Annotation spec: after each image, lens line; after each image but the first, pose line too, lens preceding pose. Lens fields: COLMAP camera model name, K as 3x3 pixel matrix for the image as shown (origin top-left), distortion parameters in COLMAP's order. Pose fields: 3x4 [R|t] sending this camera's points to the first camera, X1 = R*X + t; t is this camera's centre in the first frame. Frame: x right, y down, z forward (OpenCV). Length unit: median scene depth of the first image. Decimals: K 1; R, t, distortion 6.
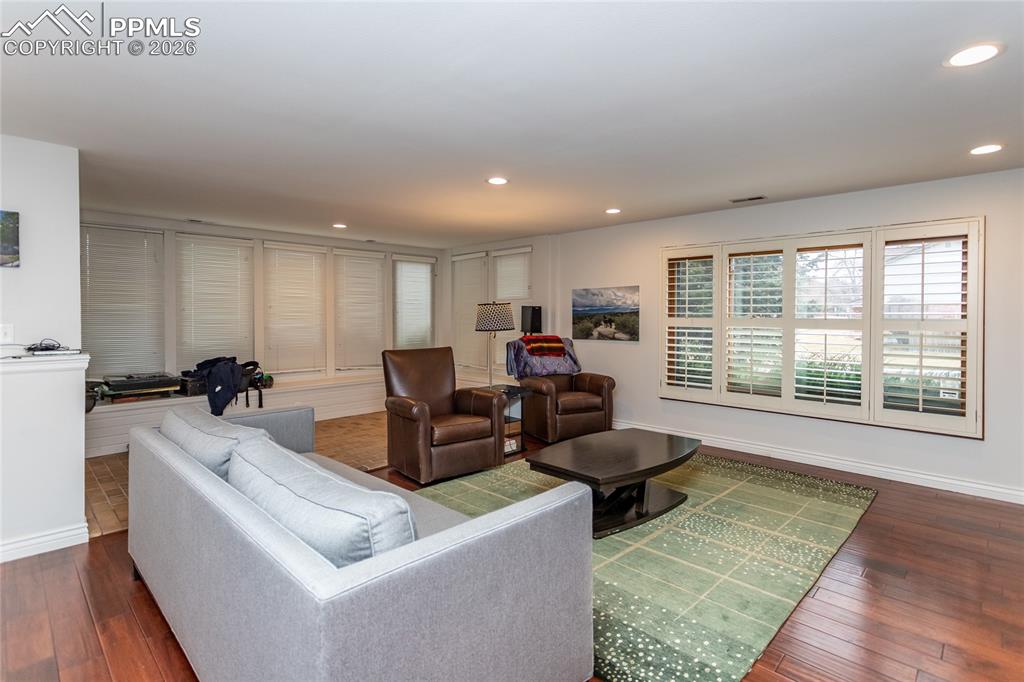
lens RADIAL K [[497.3, 0, 527.7], [0, 497.3, 321.6], [0, 0, 1]] dist [0.003713, -0.000423]
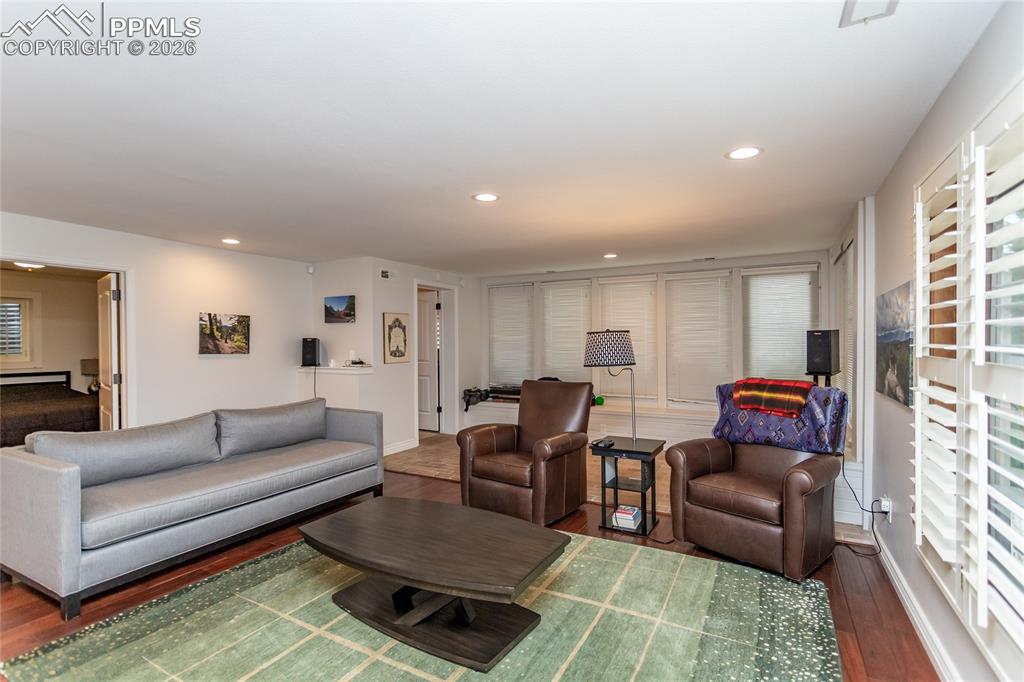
lens RADIAL K [[497.3, 0, 511.1], [0, 497.3, 343.0], [0, 0, 1]] dist [0.003713, -0.000423]
pose [[0.264208, 0.002670, -0.964462, 0.558168], [-0.006548, 0.999978, 0.000974, -0.015758], [0.964443, 0.006058, 0.264220, 0.552003]]
